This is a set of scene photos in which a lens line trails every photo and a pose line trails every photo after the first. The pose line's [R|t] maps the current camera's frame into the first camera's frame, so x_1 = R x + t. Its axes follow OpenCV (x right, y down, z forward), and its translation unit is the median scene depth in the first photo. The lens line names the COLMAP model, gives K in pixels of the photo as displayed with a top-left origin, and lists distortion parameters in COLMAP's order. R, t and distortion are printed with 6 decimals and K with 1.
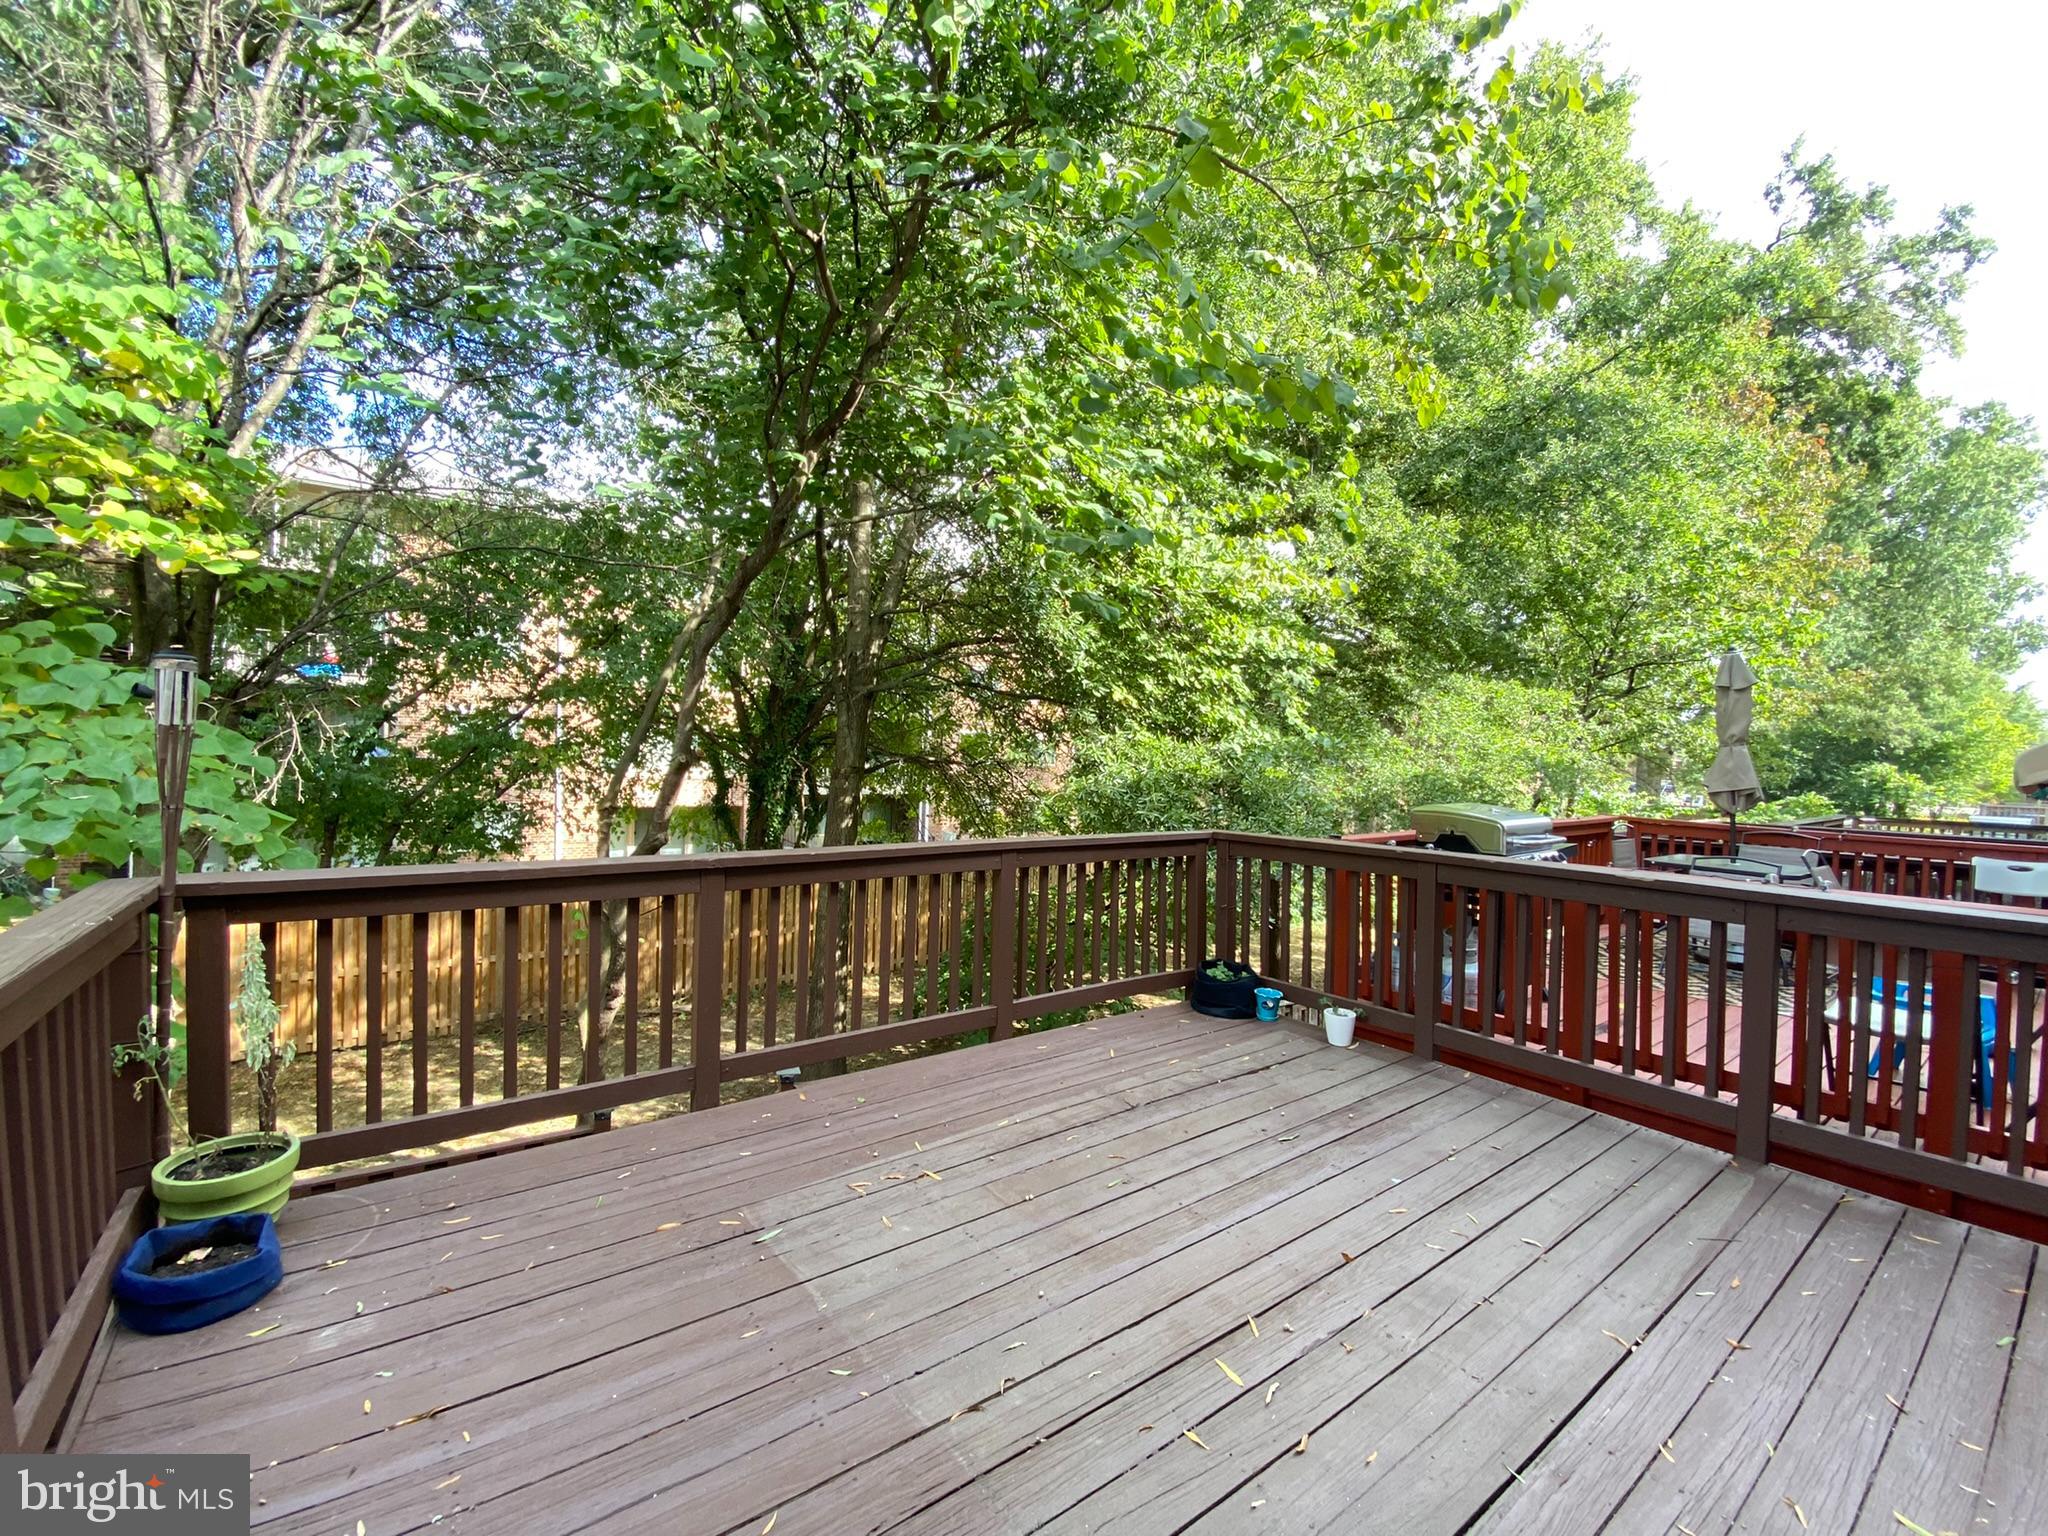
lens RADIAL K [[834.1, 0, 1017.6], [0, 834.1, 770.3], [0, 0, 1]] dist [0.038813, -0.029498]
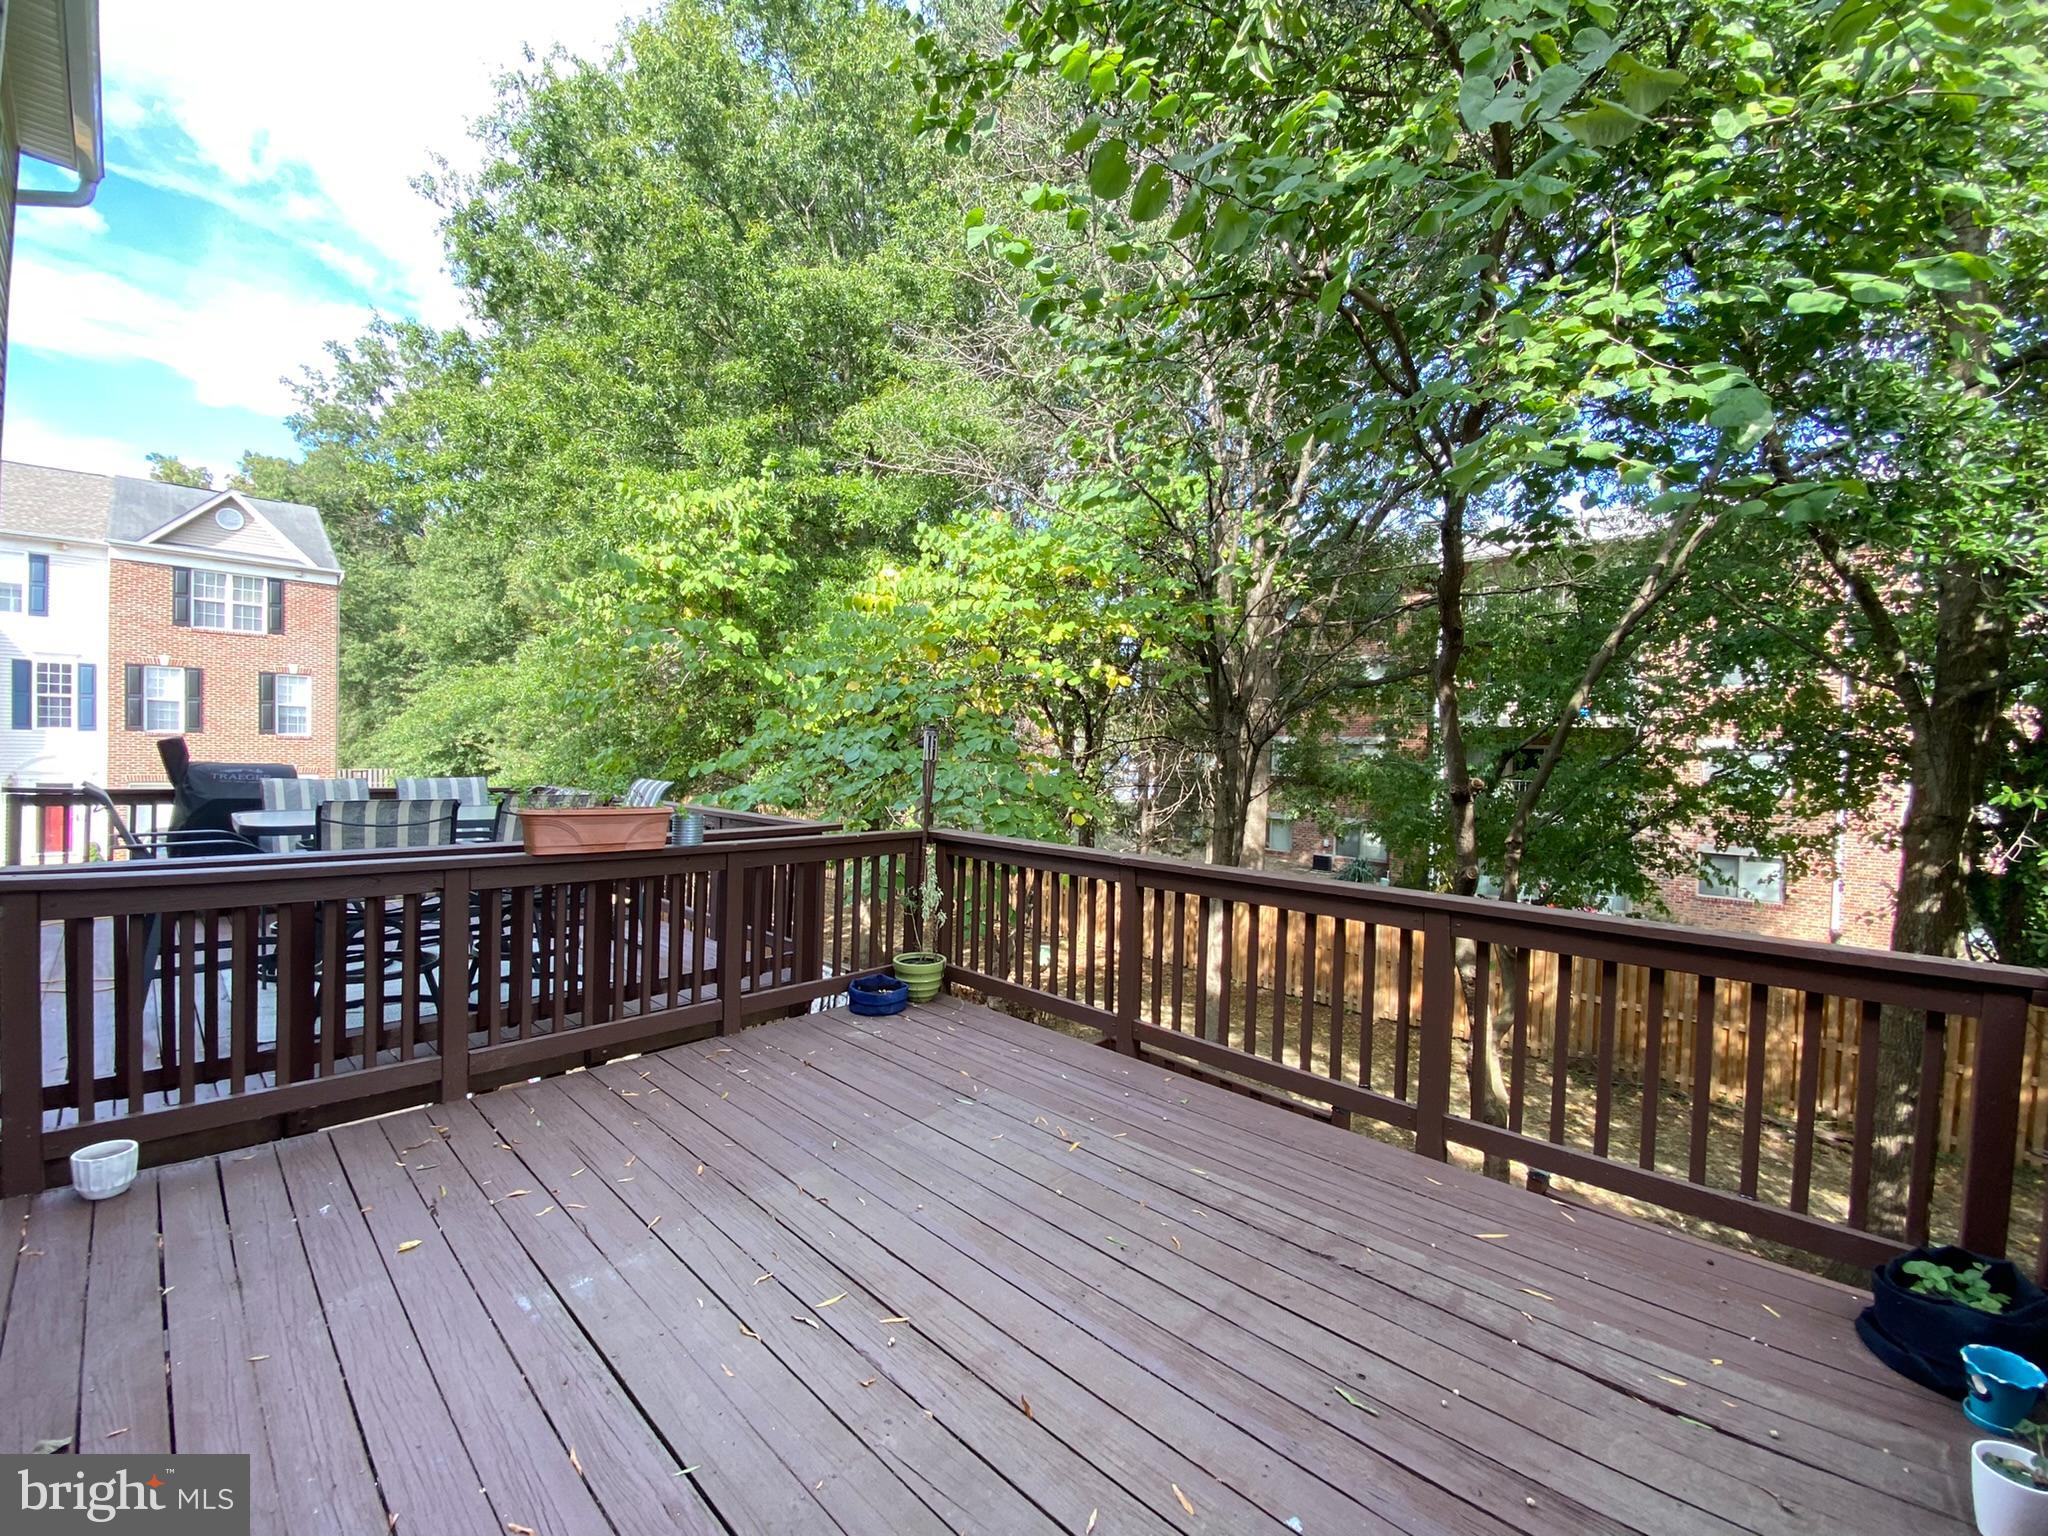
lens RADIAL K [[834.1, 0, 1017.6], [0, 834.1, 770.3], [0, 0, 1]] dist [0.038813, -0.029498]
pose [[0.182752, 0.003058, -0.983154, 0.881759], [-0.047383, 0.998861, -0.005701, -0.012174], [0.982016, 0.047627, 0.182689, 0.616945]]
